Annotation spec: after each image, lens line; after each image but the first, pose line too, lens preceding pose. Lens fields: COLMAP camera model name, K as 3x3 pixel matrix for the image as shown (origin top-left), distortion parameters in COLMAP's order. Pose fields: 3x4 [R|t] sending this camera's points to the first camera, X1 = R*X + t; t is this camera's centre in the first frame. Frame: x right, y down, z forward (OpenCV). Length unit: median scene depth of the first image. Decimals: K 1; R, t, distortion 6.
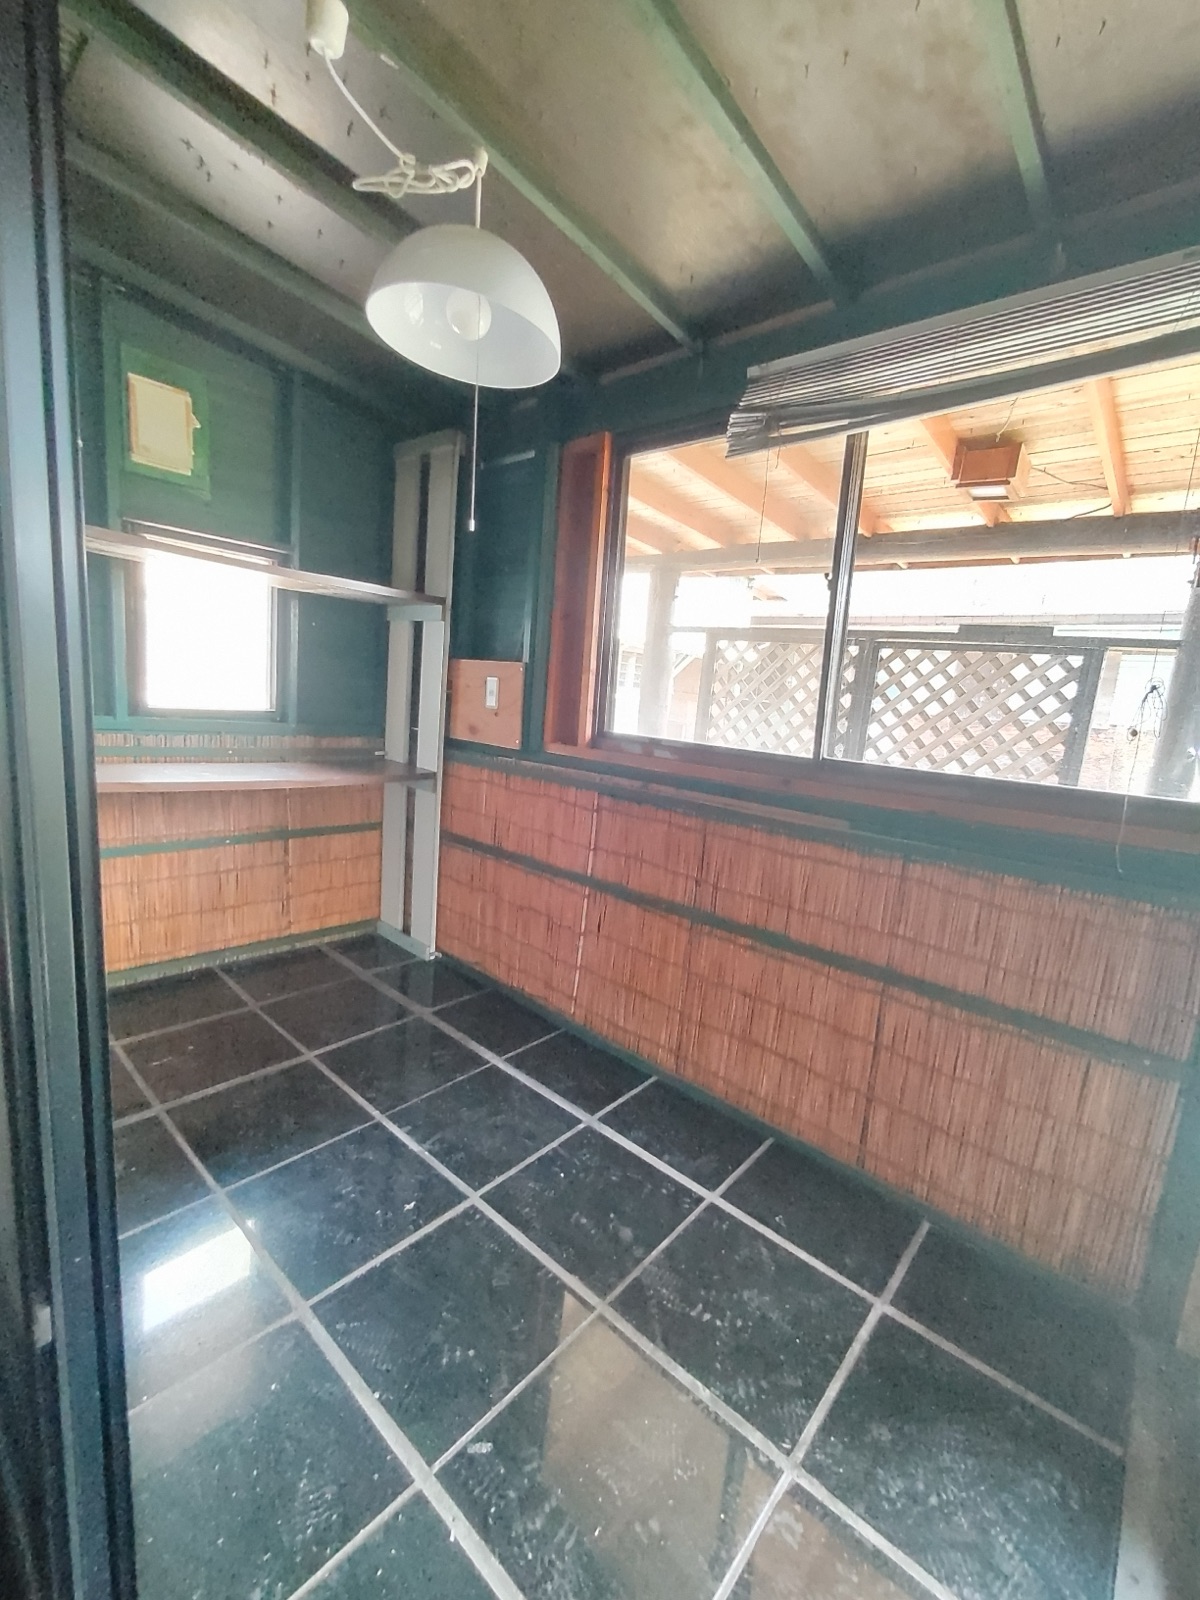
lens RADIAL K [[672.7, 0, 595.1], [0, 672.7, 796.8], [0, 0, 1]] dist [-0.002761, -0.001143]
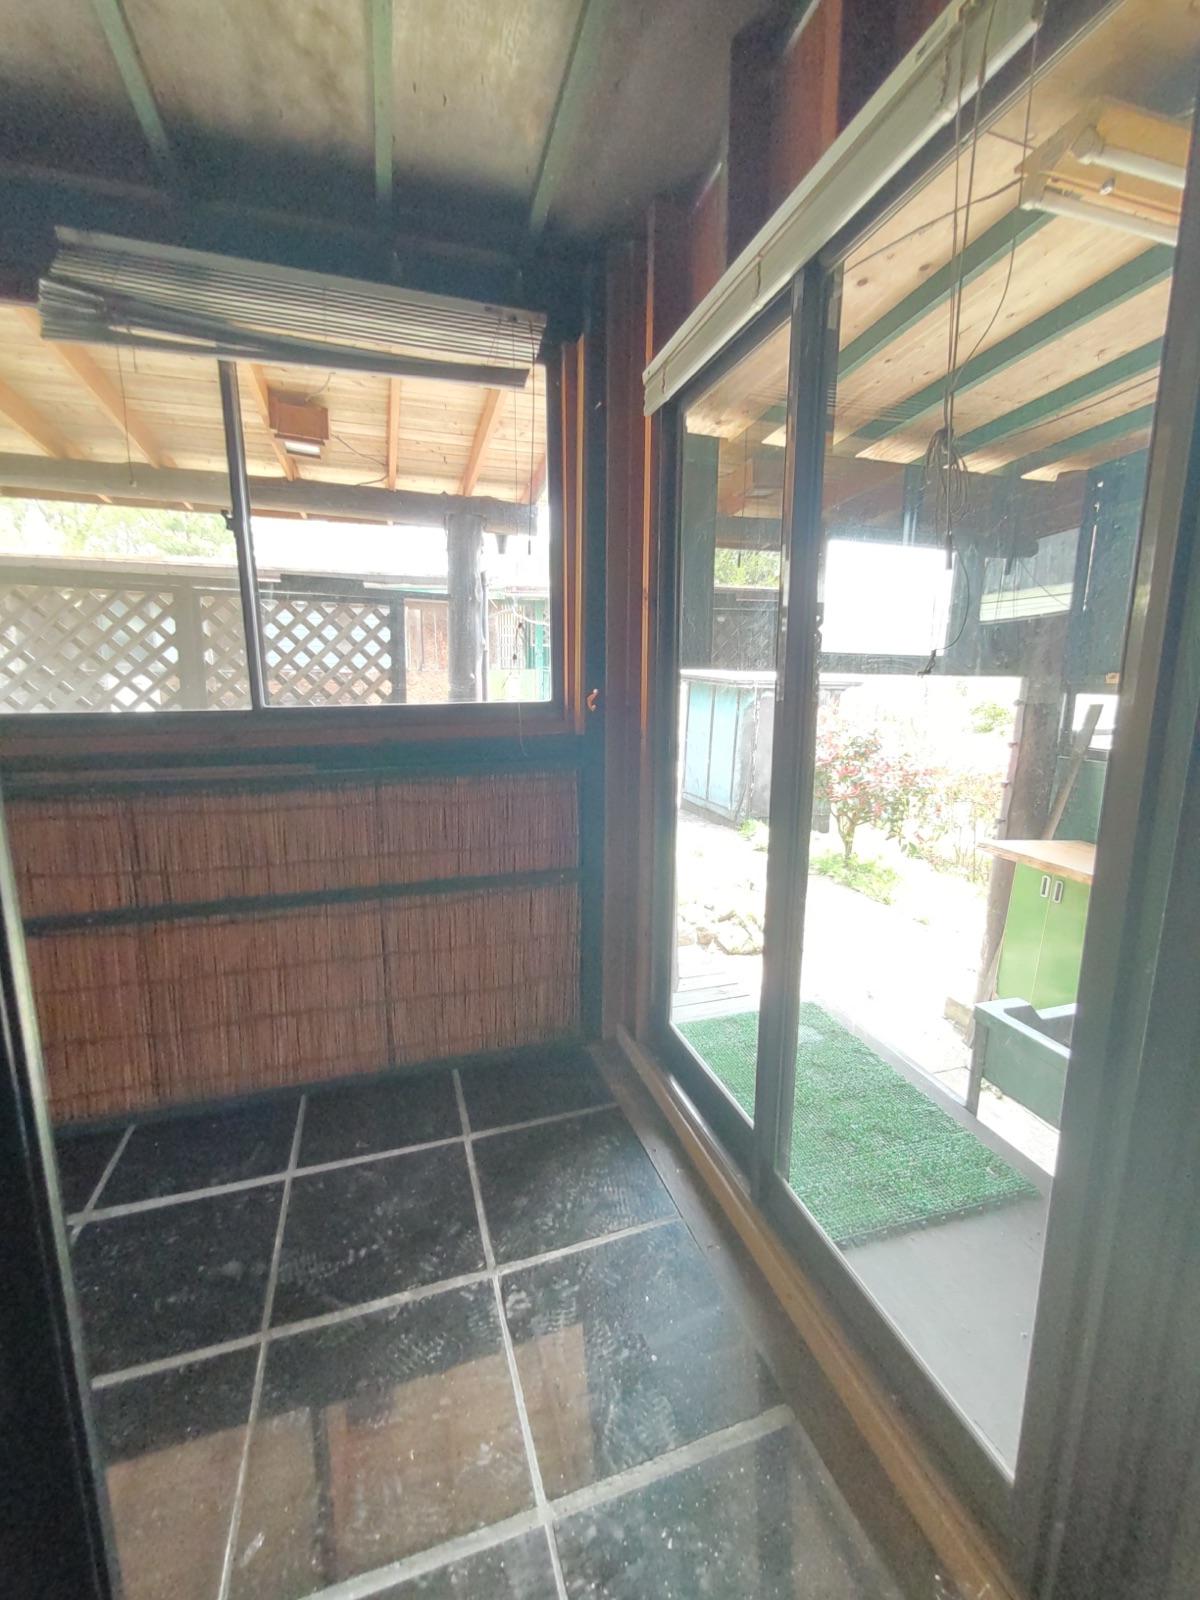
lens RADIAL K [[672.7, 0, 610.4], [0, 672.7, 799.8], [0, 0, 1]] dist [-0.002761, -0.001143]
pose [[0.495046, -0.226455, 0.838837, -0.240783], [0.167927, 0.972172, 0.163348, -0.001388], [-0.852484, 0.059998, 0.519298, 0.070877]]
